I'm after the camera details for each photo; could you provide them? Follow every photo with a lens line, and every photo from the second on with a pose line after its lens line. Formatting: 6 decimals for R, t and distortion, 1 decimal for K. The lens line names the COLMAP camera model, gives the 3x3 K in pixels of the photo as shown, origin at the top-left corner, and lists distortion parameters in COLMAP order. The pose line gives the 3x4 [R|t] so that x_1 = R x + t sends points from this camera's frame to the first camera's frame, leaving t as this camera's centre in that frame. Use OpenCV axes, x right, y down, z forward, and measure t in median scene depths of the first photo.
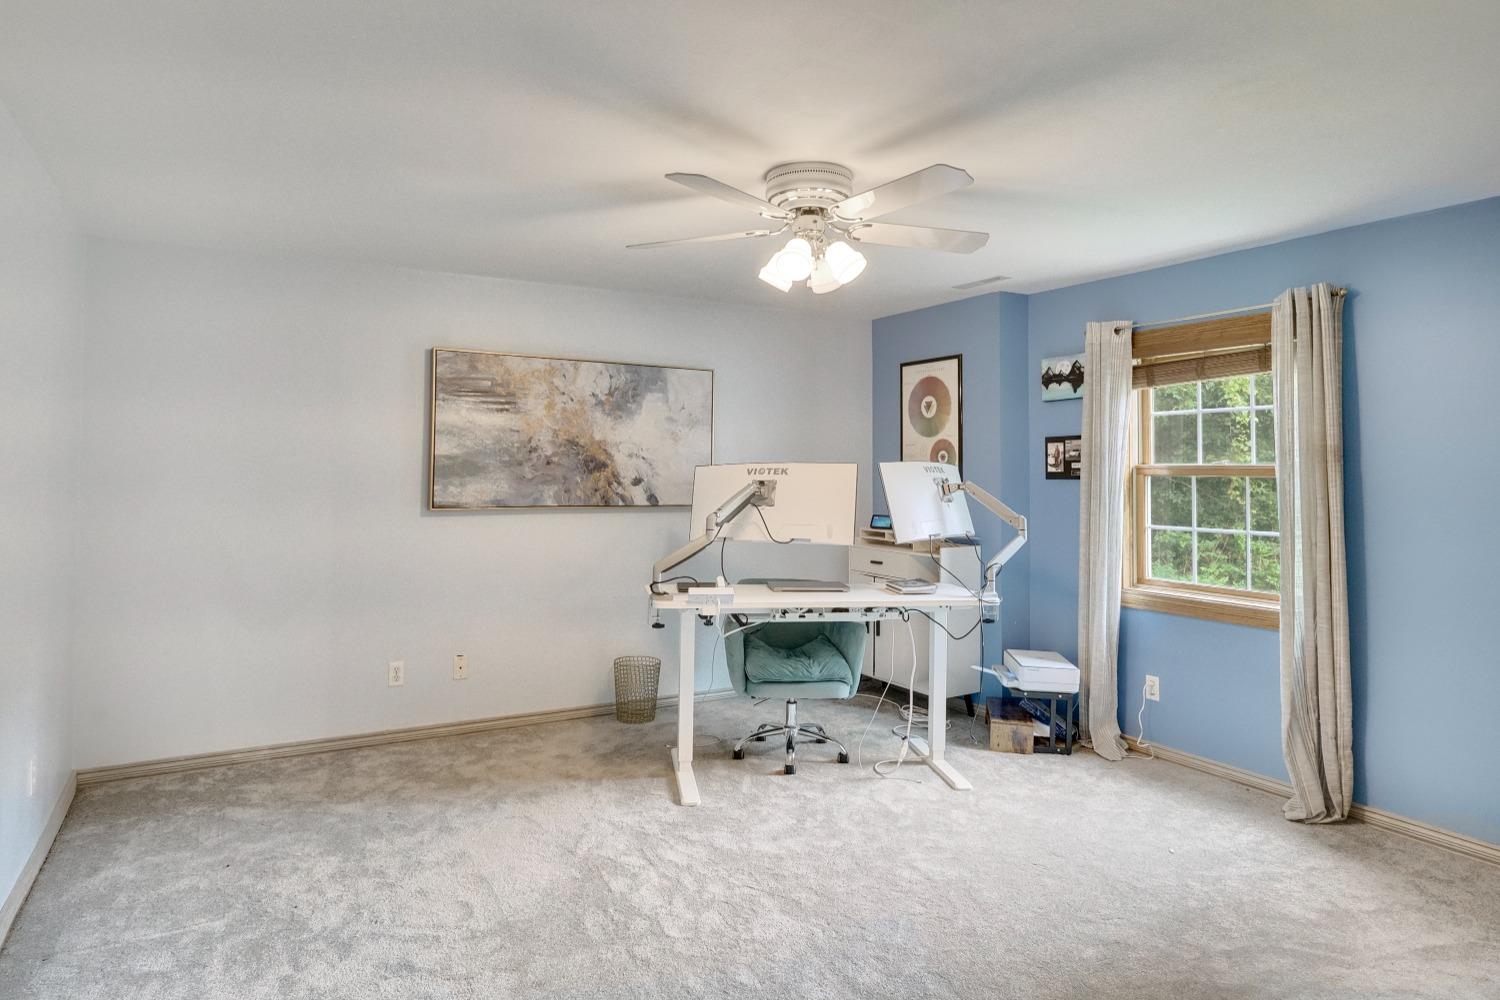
lens RADIAL K [[895.6, 0, 747.6], [0, 895.6, 476.1], [0, 0, 1]] dist [-0.002170, 0.000103]
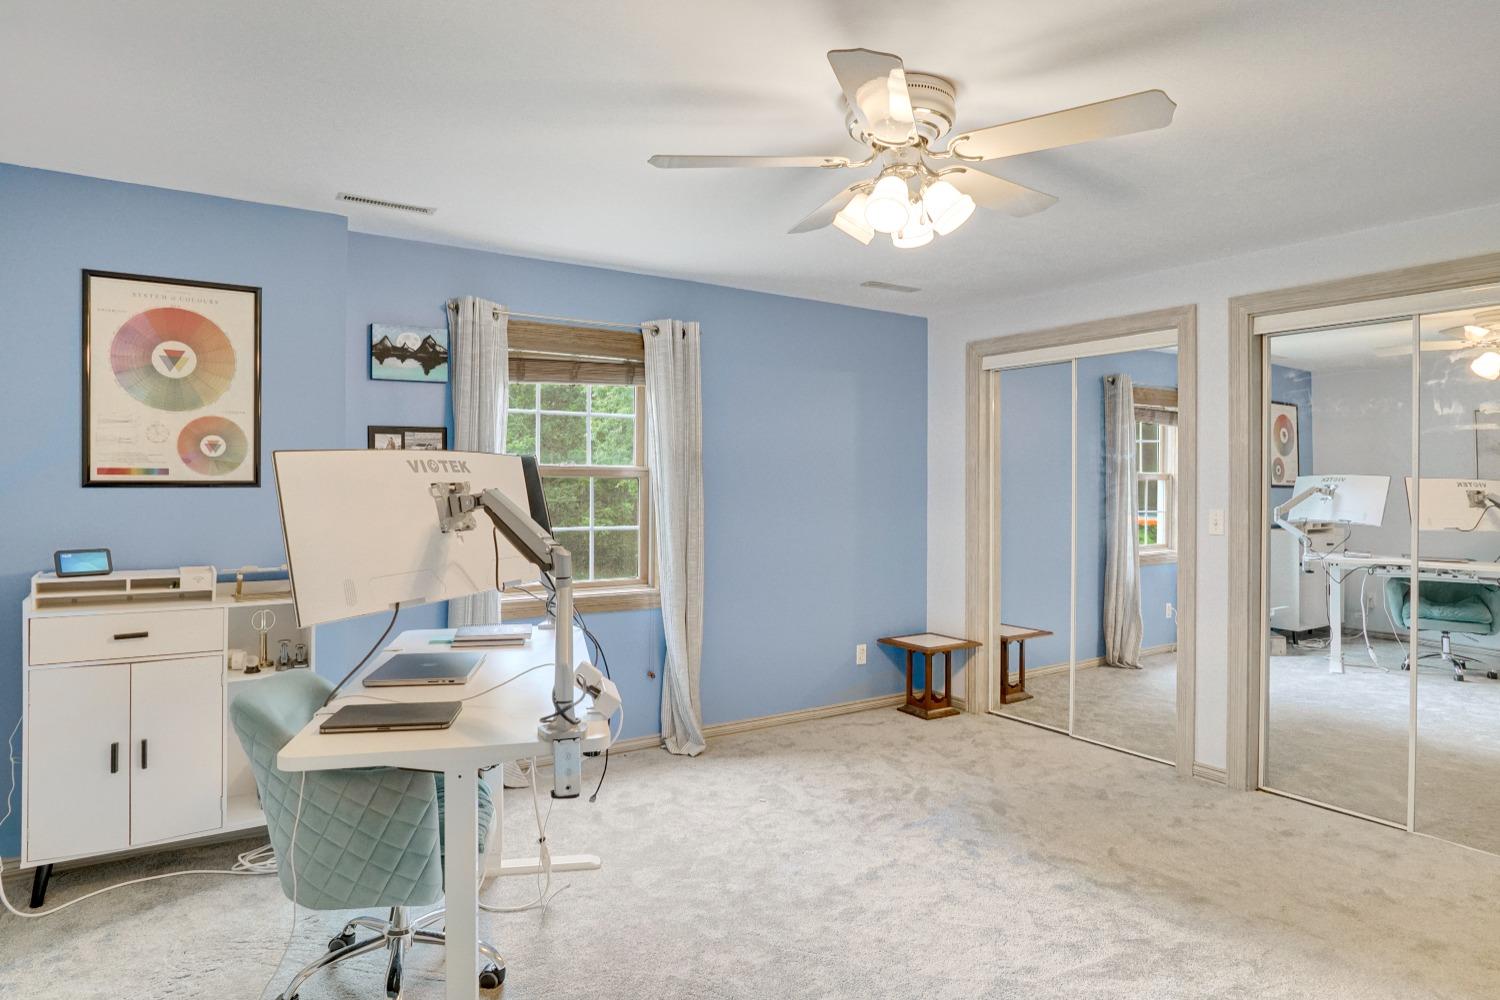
lens RADIAL K [[895.6, 0, 747.6], [0, 895.6, 476.1], [0, 0, 1]] dist [-0.002170, 0.000103]
pose [[-0.043058, -0.004577, 0.999062, -0.457486], [-0.004679, 0.999979, 0.004380, -0.005101], [-0.999062, -0.004486, -0.043079, 0.728451]]
